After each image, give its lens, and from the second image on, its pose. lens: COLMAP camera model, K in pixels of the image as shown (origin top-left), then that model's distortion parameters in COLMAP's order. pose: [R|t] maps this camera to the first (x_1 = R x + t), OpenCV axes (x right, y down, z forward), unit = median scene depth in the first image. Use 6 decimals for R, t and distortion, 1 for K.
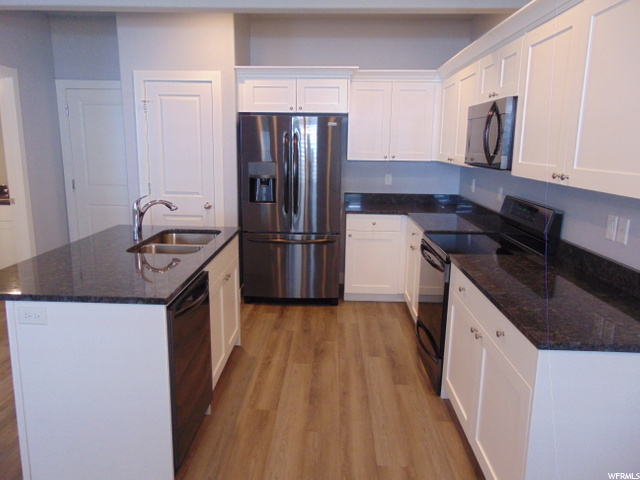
lens RADIAL K [[479.1, 0, 317.6], [0, 479.1, 239.6], [0, 0, 1]] dist [-0.033300, 0.071952]
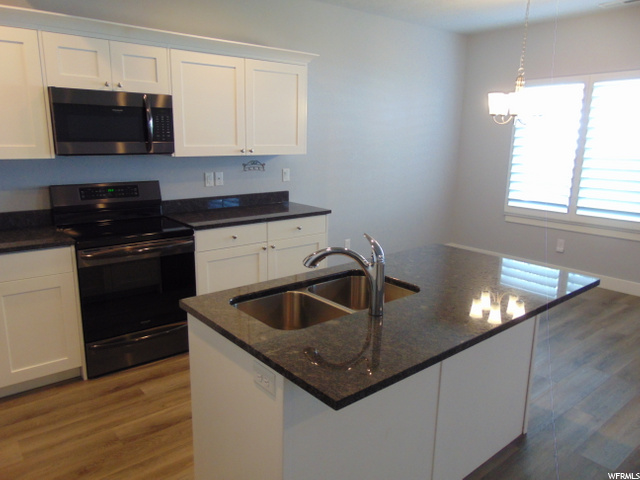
lens RADIAL K [[479.1, 0, 317.6], [0, 479.1, 239.6], [0, 0, 1]] dist [-0.033300, 0.071952]
pose [[-0.657978, -0.186714, 0.729522, -0.532408], [0.127133, 0.927324, 0.352004, -0.211976], [-0.742228, 0.324357, -0.586422, 0.980984]]
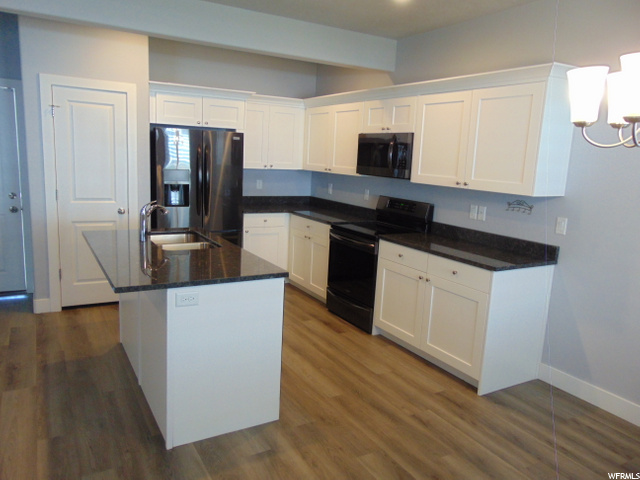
lens RADIAL K [[479.1, 0, 317.6], [0, 479.1, 239.6], [0, 0, 1]] dist [-0.033300, 0.071952]
pose [[0.845528, -0.067417, 0.529658, -0.448508], [0.069957, 0.997433, 0.015280, 0.005215], [-0.529328, 0.024134, 0.848074, -0.109742]]
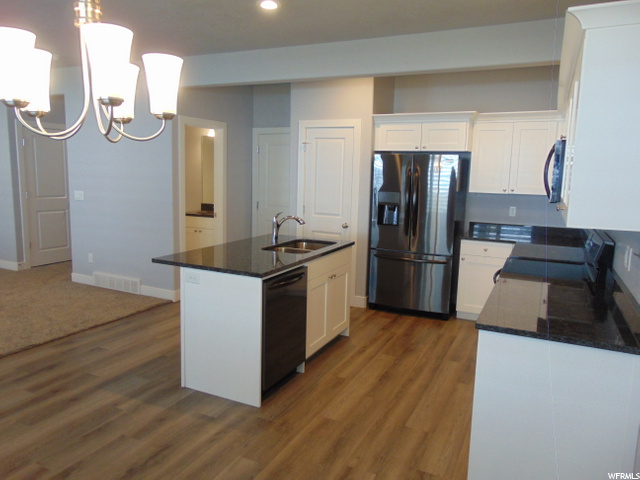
lens RADIAL K [[479.1, 0, 317.6], [0, 479.1, 239.6], [0, 0, 1]] dist [-0.033300, 0.071952]
pose [[0.914083, 0.066572, -0.400024, 0.216234], [-0.091883, 0.994779, -0.044408, 0.028955], [0.394980, 0.077348, 0.915428, -0.171437]]
